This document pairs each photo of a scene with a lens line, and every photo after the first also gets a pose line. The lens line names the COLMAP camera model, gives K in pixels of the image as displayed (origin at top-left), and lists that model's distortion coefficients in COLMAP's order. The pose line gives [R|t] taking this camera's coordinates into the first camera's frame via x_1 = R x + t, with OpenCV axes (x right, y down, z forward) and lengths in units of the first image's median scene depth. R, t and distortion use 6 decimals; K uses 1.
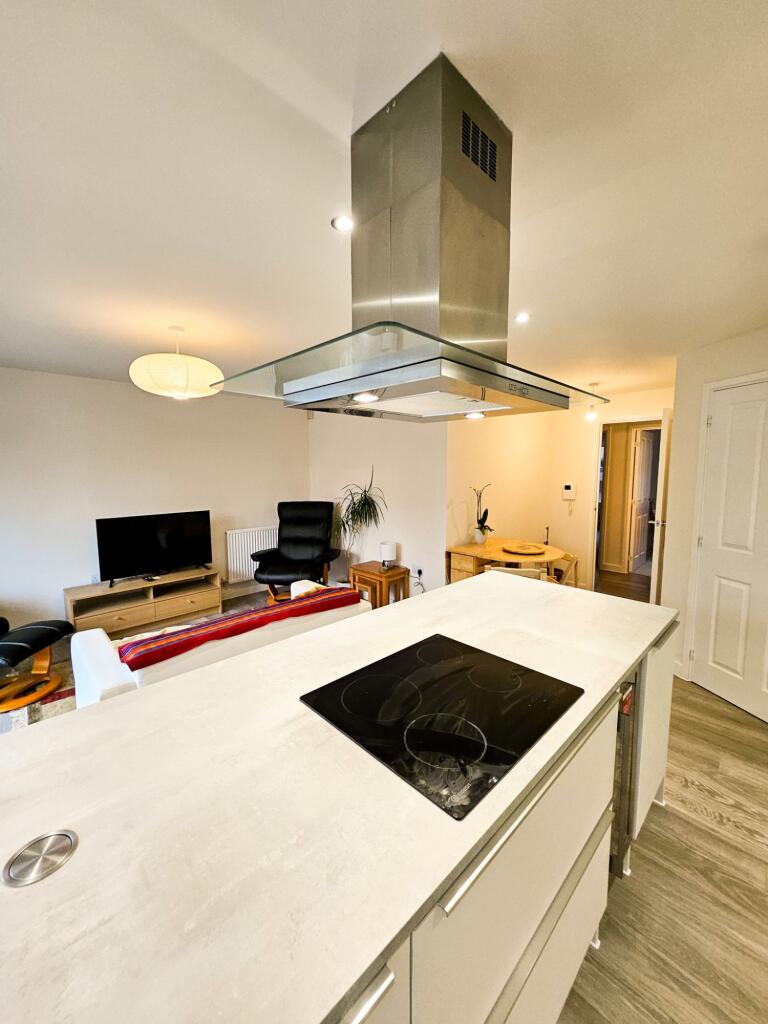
lens RADIAL K [[400.7, 0, 387.4], [0, 400.7, 507.4], [0, 0, 1]] dist [-0.008452, 0.005229]
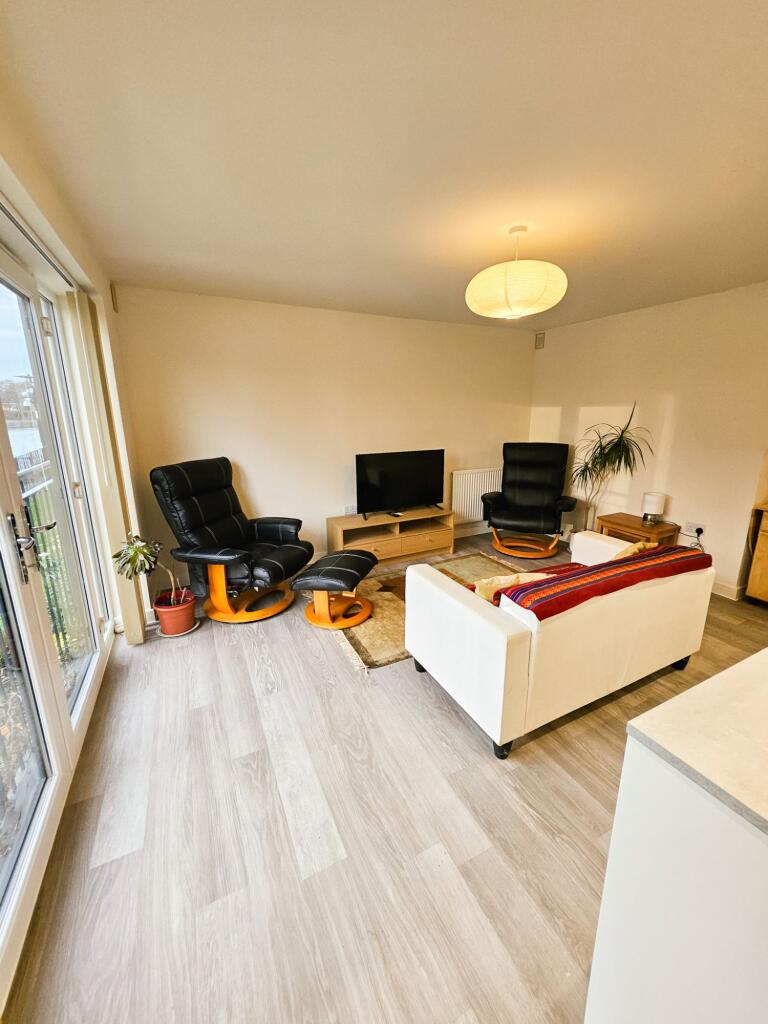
lens RADIAL K [[400.7, 0, 387.4], [0, 400.7, 507.4], [0, 0, 1]] dist [-0.008452, 0.005229]
pose [[0.953499, 0.070347, -0.293072, -0.287947], [-0.028828, 0.989209, 0.143650, 0.011617], [0.300015, -0.128521, 0.945237, 0.023037]]
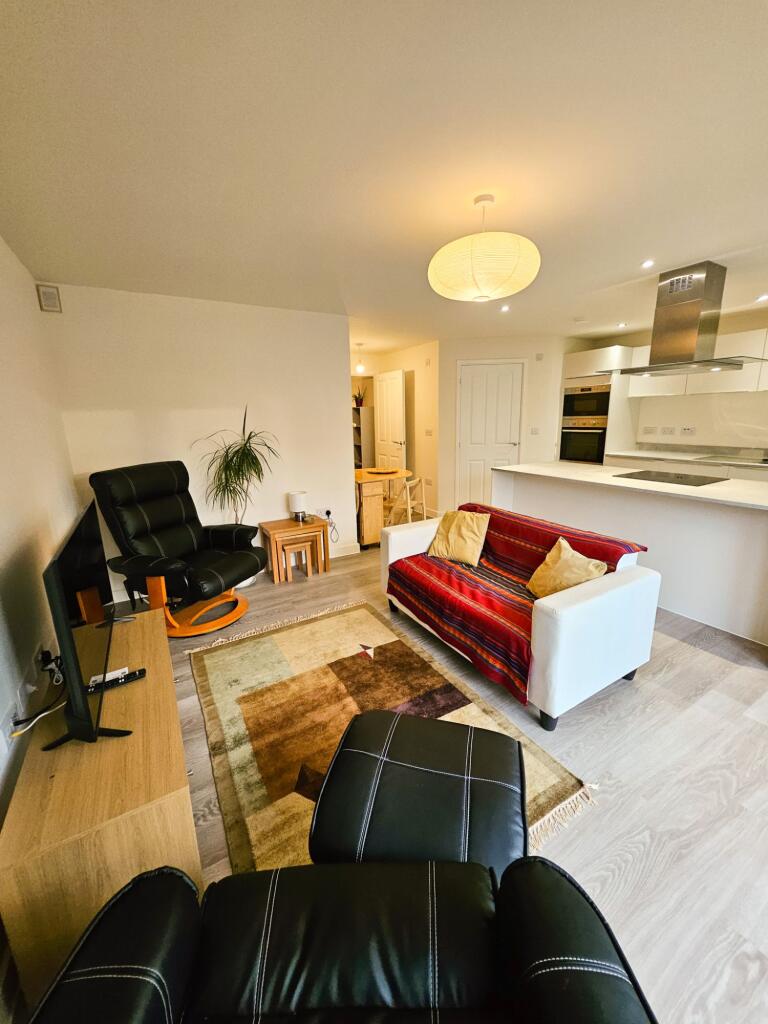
lens RADIAL K [[400.7, 0, 387.4], [0, 400.7, 507.4], [0, 0, 1]] dist [-0.008452, 0.005229]
pose [[0.229384, -0.220791, 0.947963, -0.801400], [0.114222, 0.973309, 0.199055, -0.033074], [-0.966611, 0.062619, 0.248481, 0.584213]]
